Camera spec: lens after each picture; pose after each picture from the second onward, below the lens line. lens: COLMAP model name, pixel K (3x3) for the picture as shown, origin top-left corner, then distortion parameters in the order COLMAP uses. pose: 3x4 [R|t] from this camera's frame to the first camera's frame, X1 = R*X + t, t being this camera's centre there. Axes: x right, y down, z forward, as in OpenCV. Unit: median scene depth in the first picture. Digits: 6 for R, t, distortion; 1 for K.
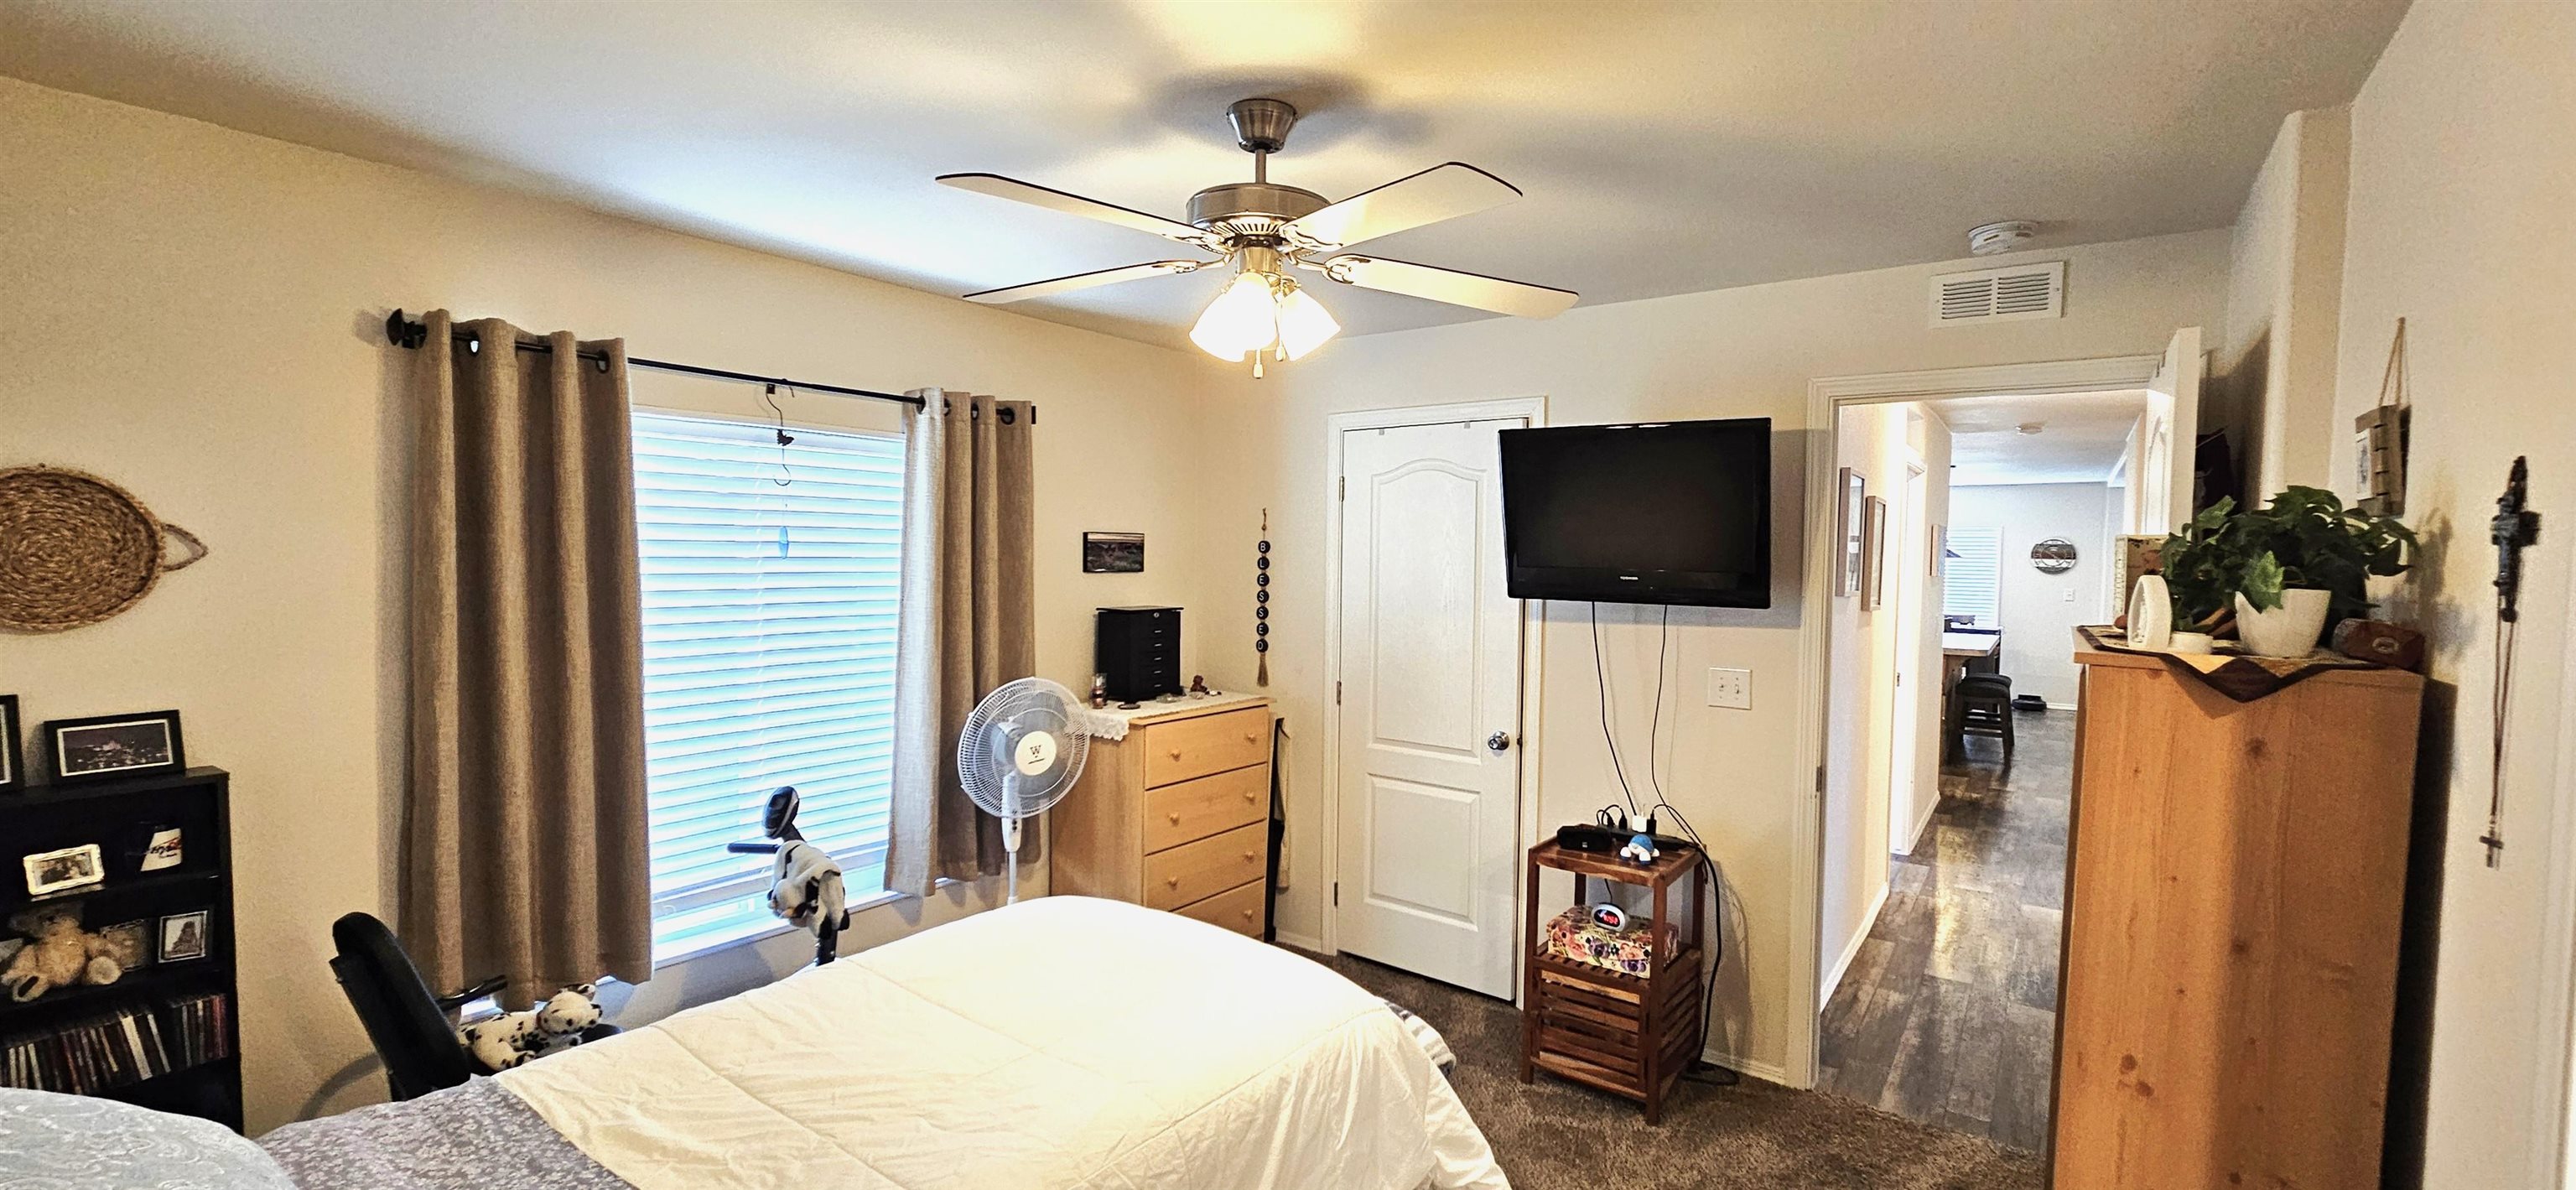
lens RADIAL K [[1053.0, 0, 1300.8], [0, 1053.0, 592.5], [0, 0, 1]] dist [0.001858, 0.000623]
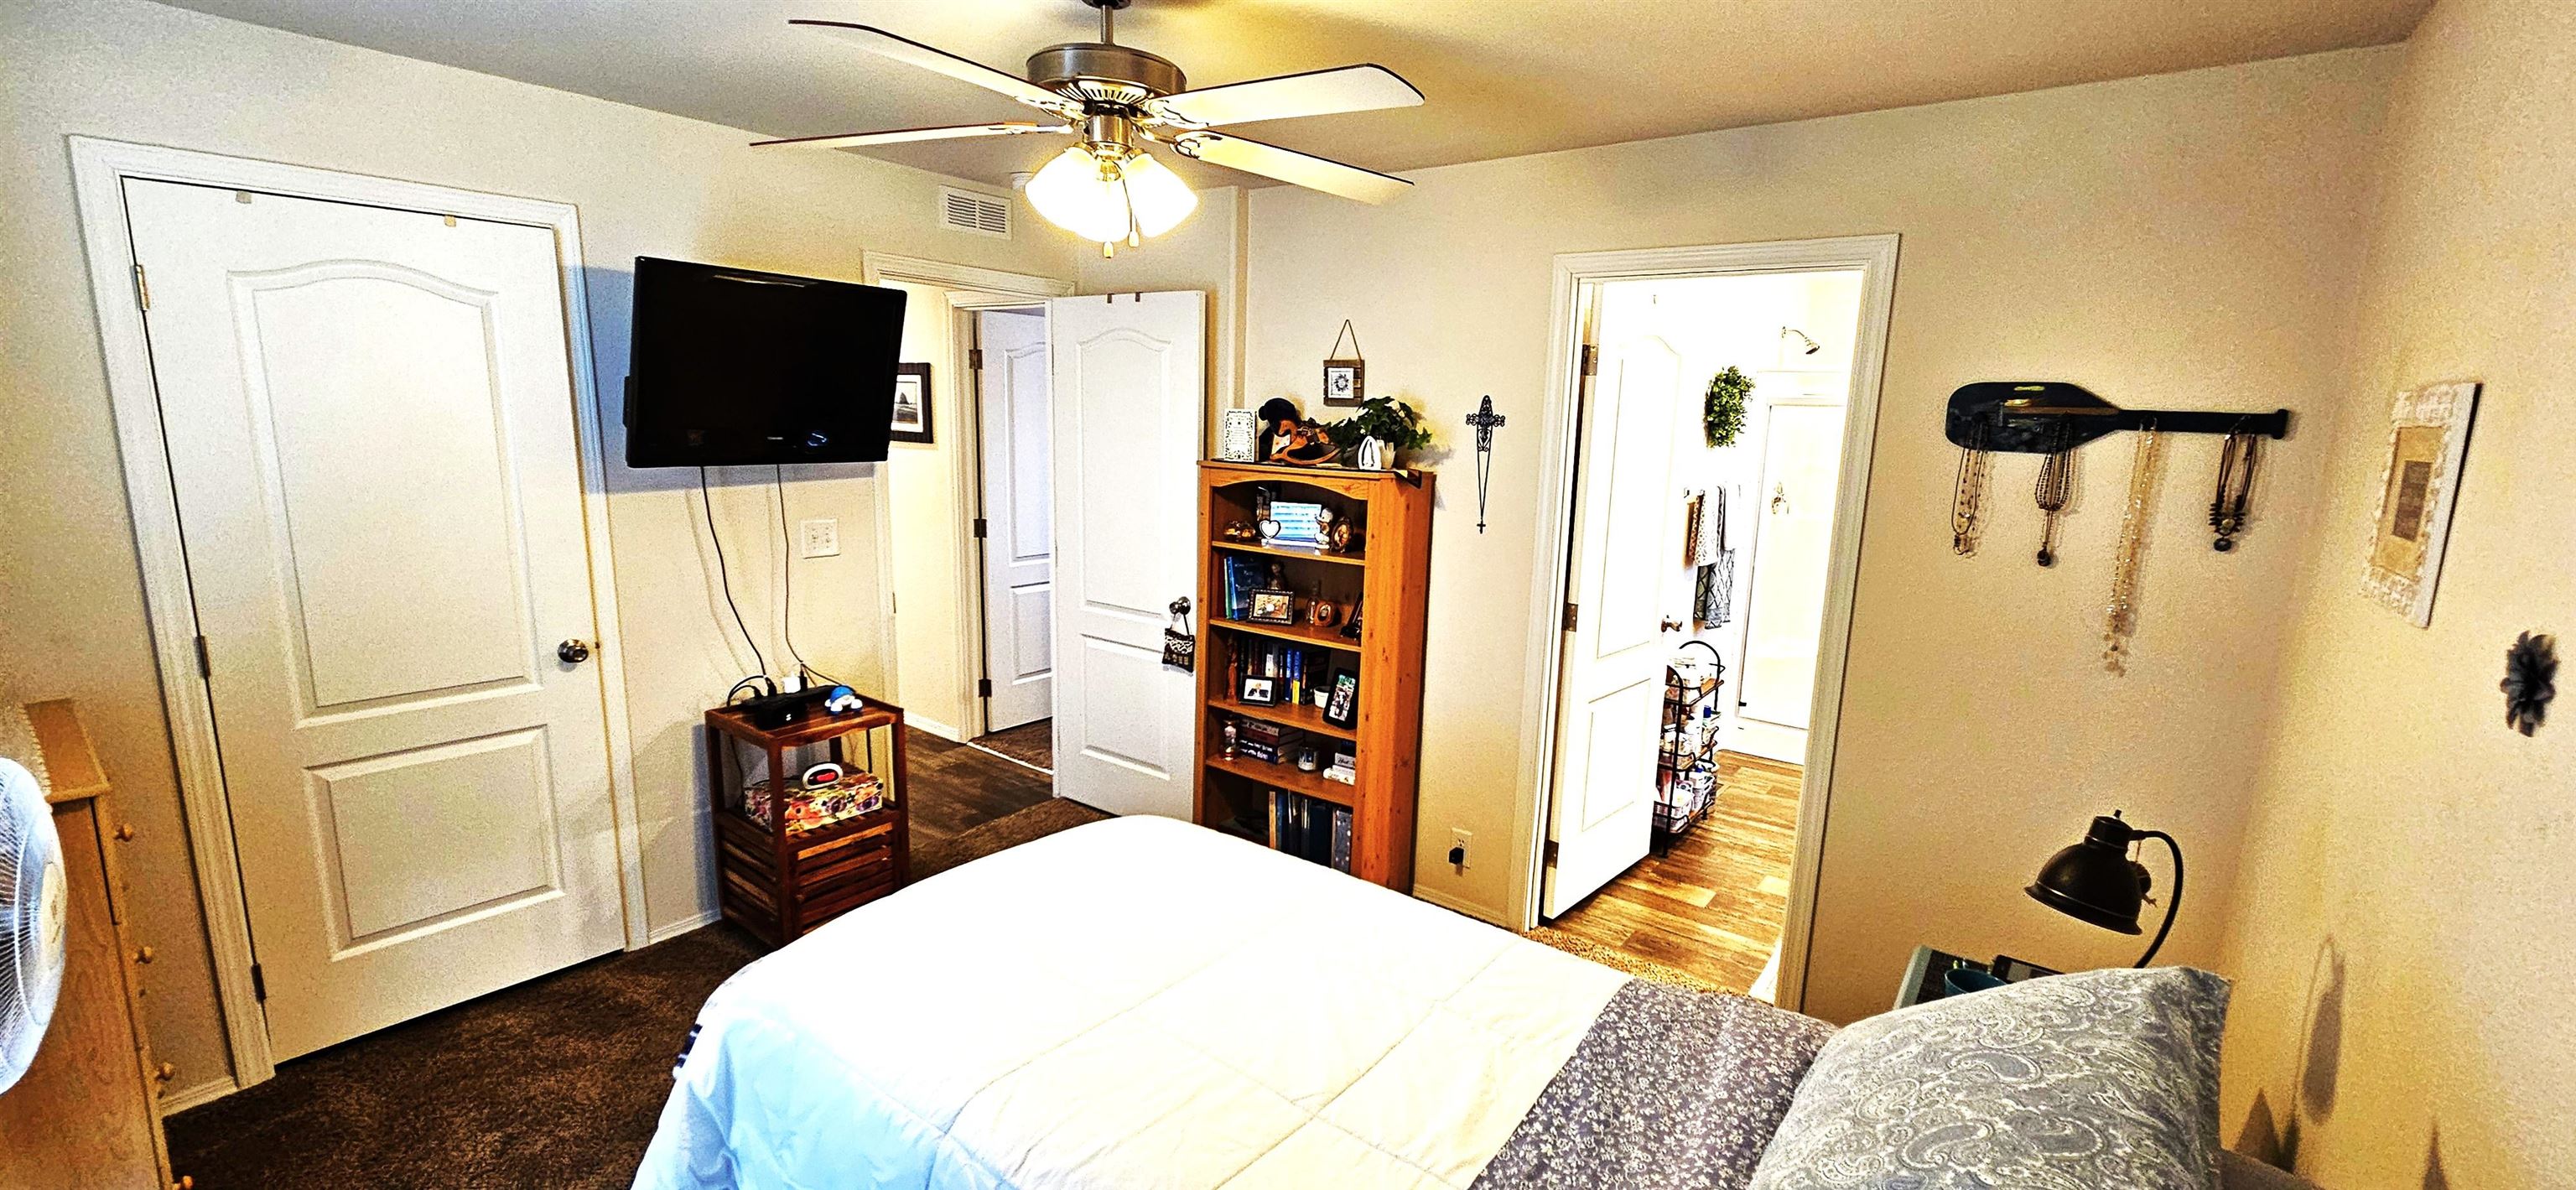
lens RADIAL K [[1053.0, 0, 1306.4], [0, 1053.0, 598.8], [0, 0, 1]] dist [0.001858, 0.000623]
pose [[0.023238, -0.192623, 0.980998, -0.607247], [0.011548, 0.981249, 0.192399, -0.046362], [-0.999663, 0.006857, 0.025026, 0.462640]]
